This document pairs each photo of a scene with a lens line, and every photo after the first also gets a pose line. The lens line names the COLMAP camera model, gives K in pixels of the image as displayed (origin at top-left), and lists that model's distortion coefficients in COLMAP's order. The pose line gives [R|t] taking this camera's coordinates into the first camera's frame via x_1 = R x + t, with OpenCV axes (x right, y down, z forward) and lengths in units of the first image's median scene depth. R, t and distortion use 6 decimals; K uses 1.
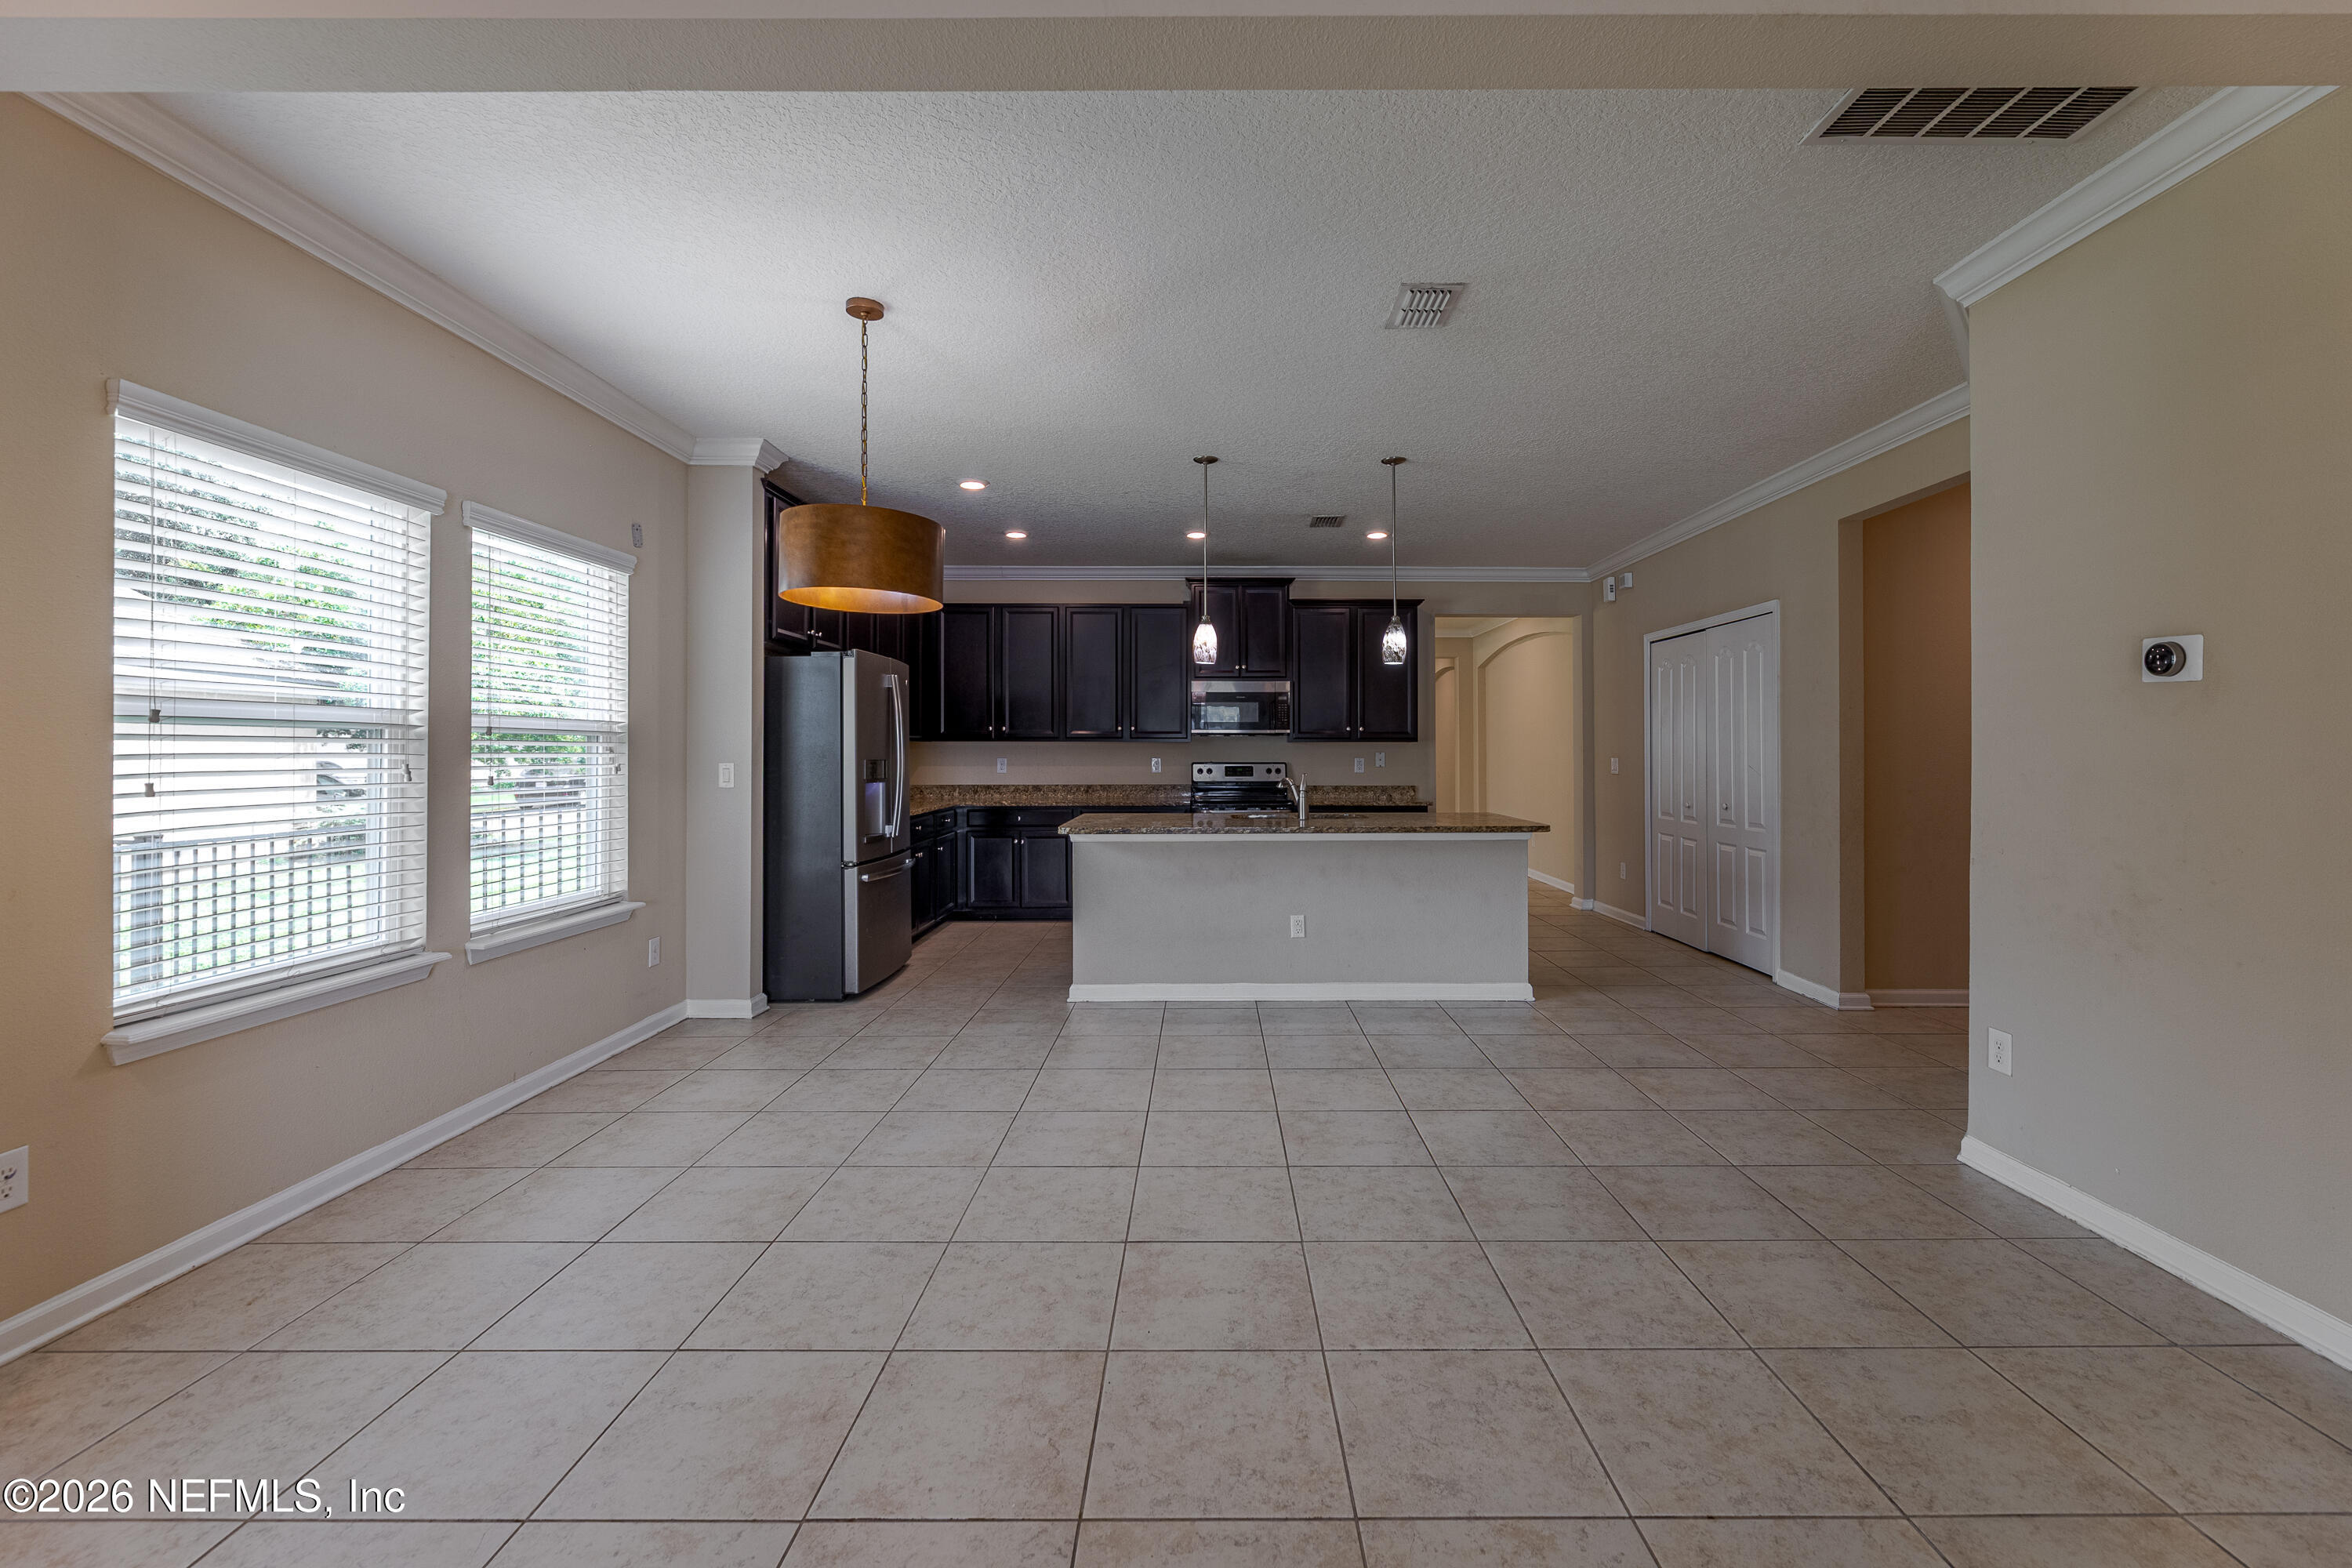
lens RADIAL K [[964.2, 0, 1218.5], [0, 964.2, 756.5], [0, 0, 1]] dist [-0.002414, 0.001585]
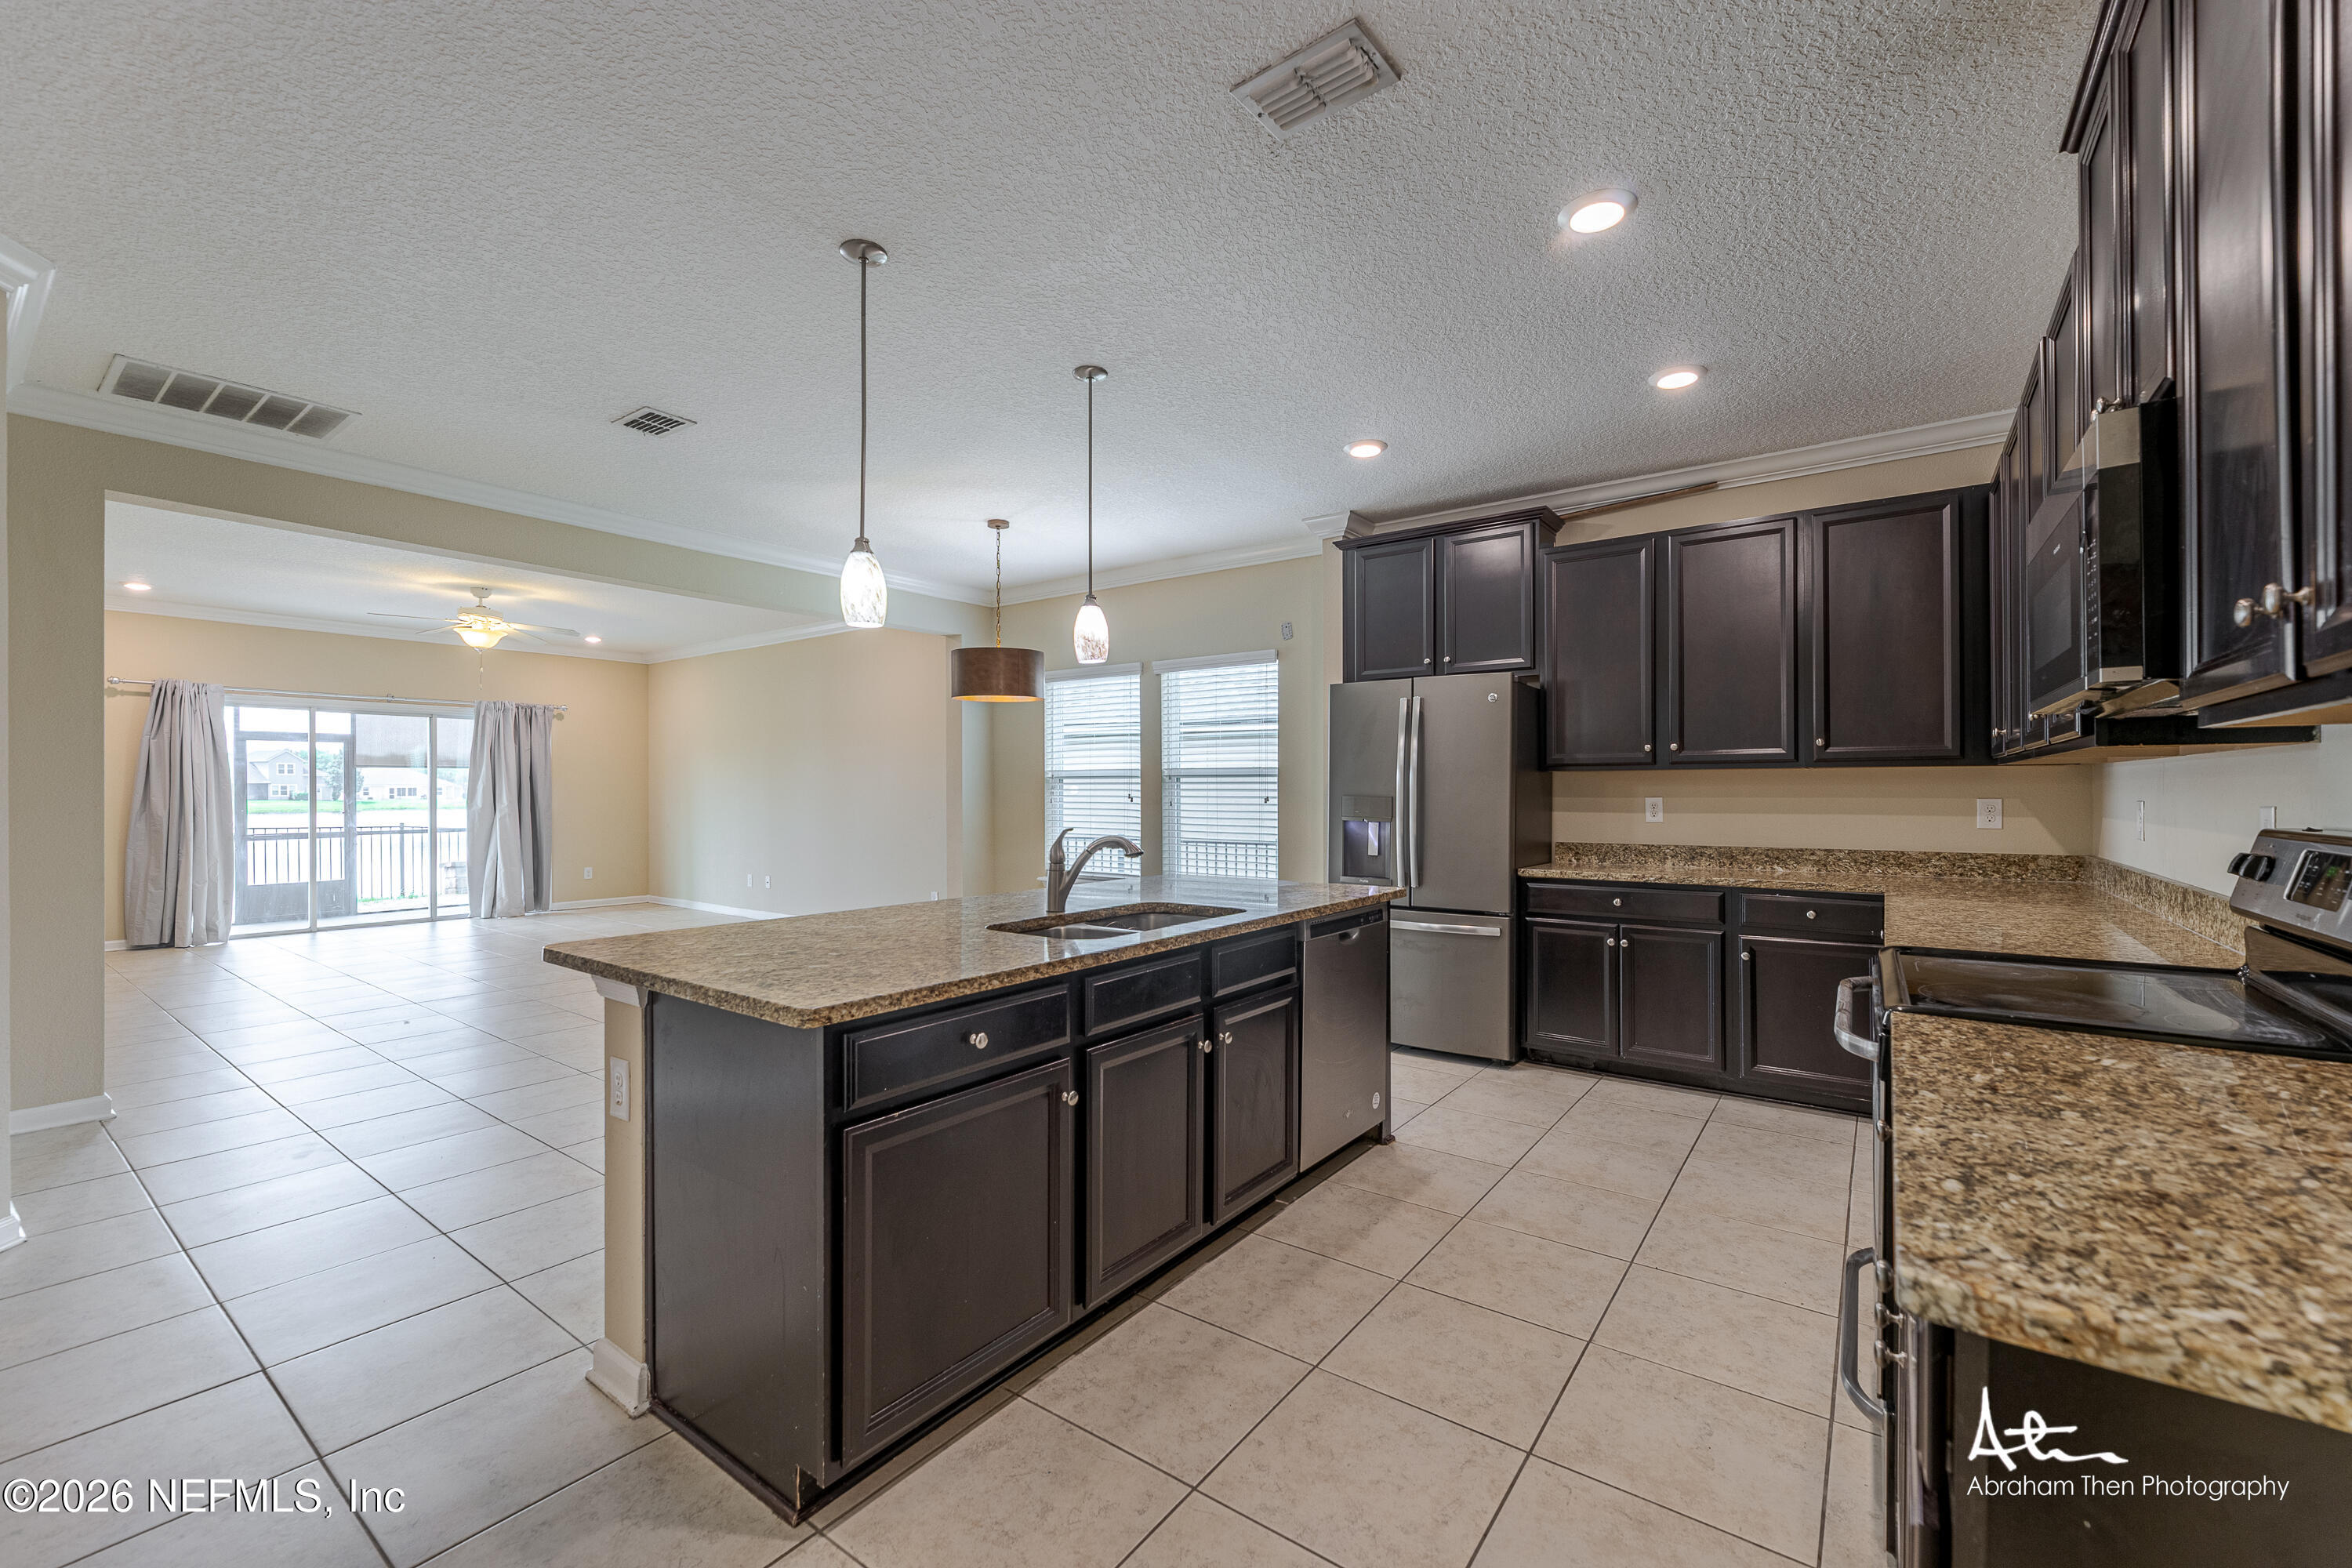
lens RADIAL K [[964.2, 0, 1163.8], [0, 964.2, 785.1], [0, 0, 1]] dist [-0.002414, 0.001585]
pose [[-0.611839, -0.001585, -0.790981, 0.531649], [-0.000981, 0.999999, -0.001245, -0.006423], [0.790982, 0.000015, -0.611840, 1.524760]]
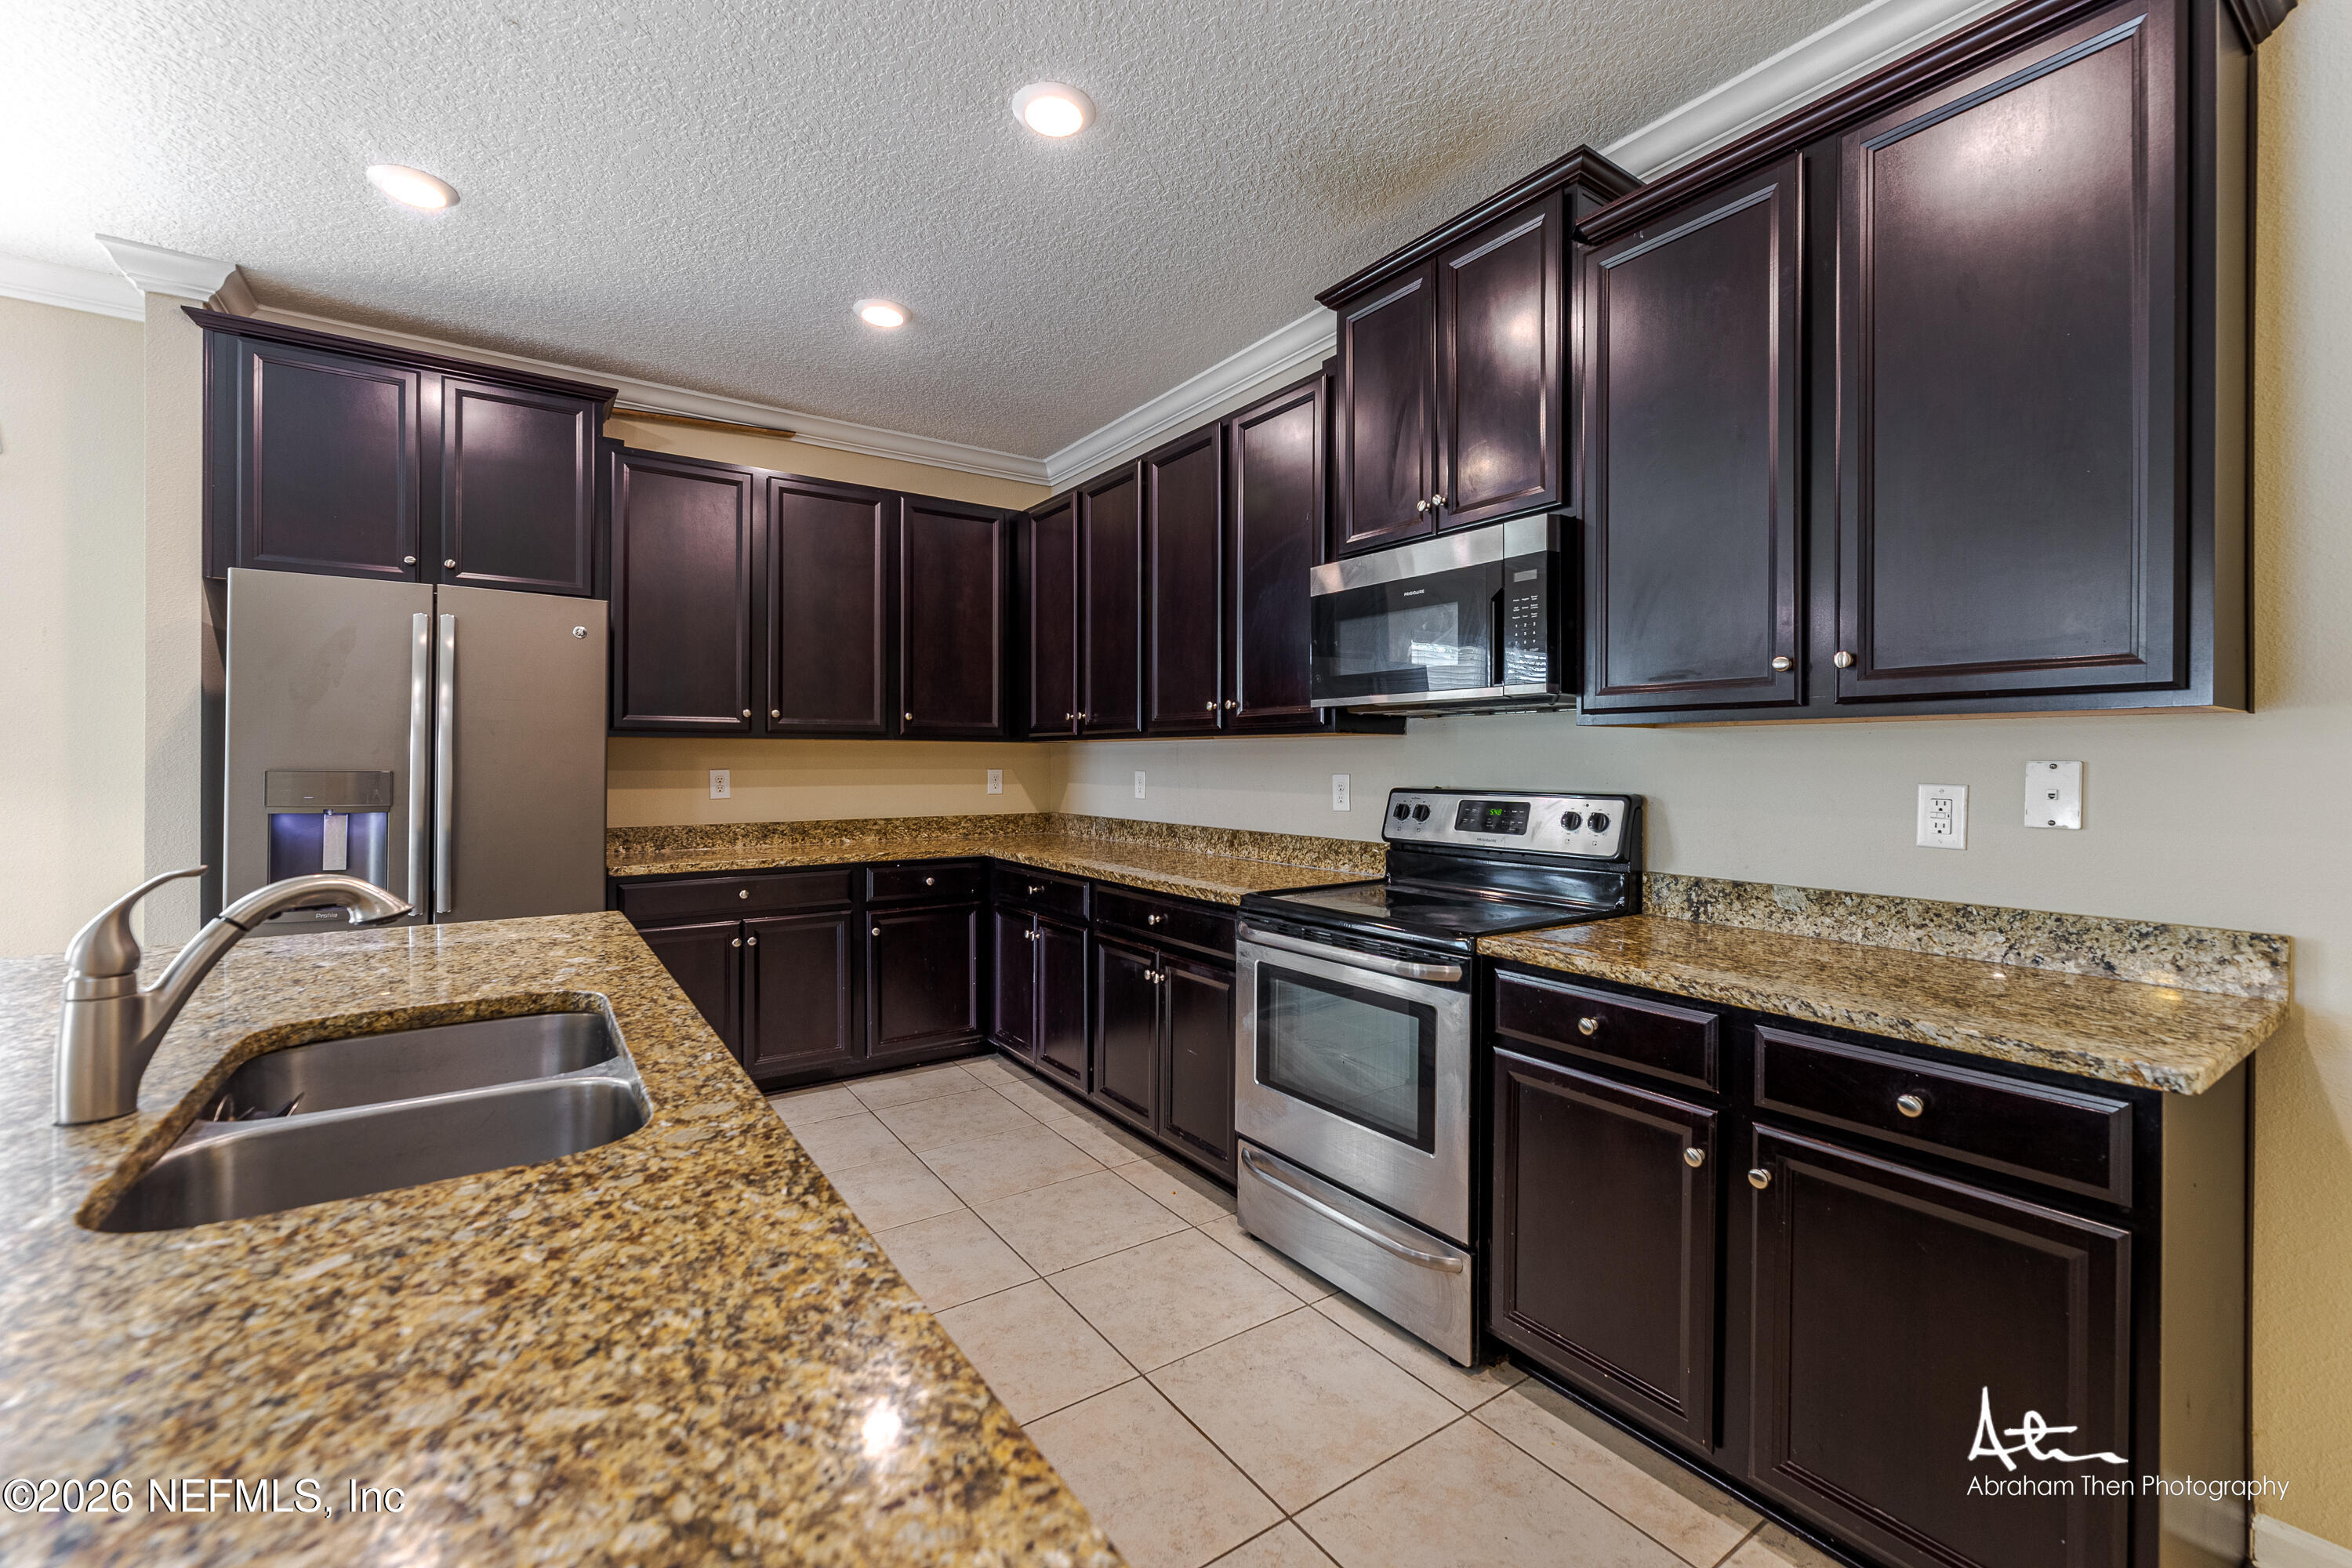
lens RADIAL K [[964.2, 0, 1194.1], [0, 964.2, 763.1], [0, 0, 1]] dist [-0.002414, 0.001585]
pose [[0.570644, 0.004050, -0.821187, 0.391408], [-0.005308, 0.999985, 0.001244, -0.005168], [0.821180, 0.003649, 0.570657, 1.178806]]
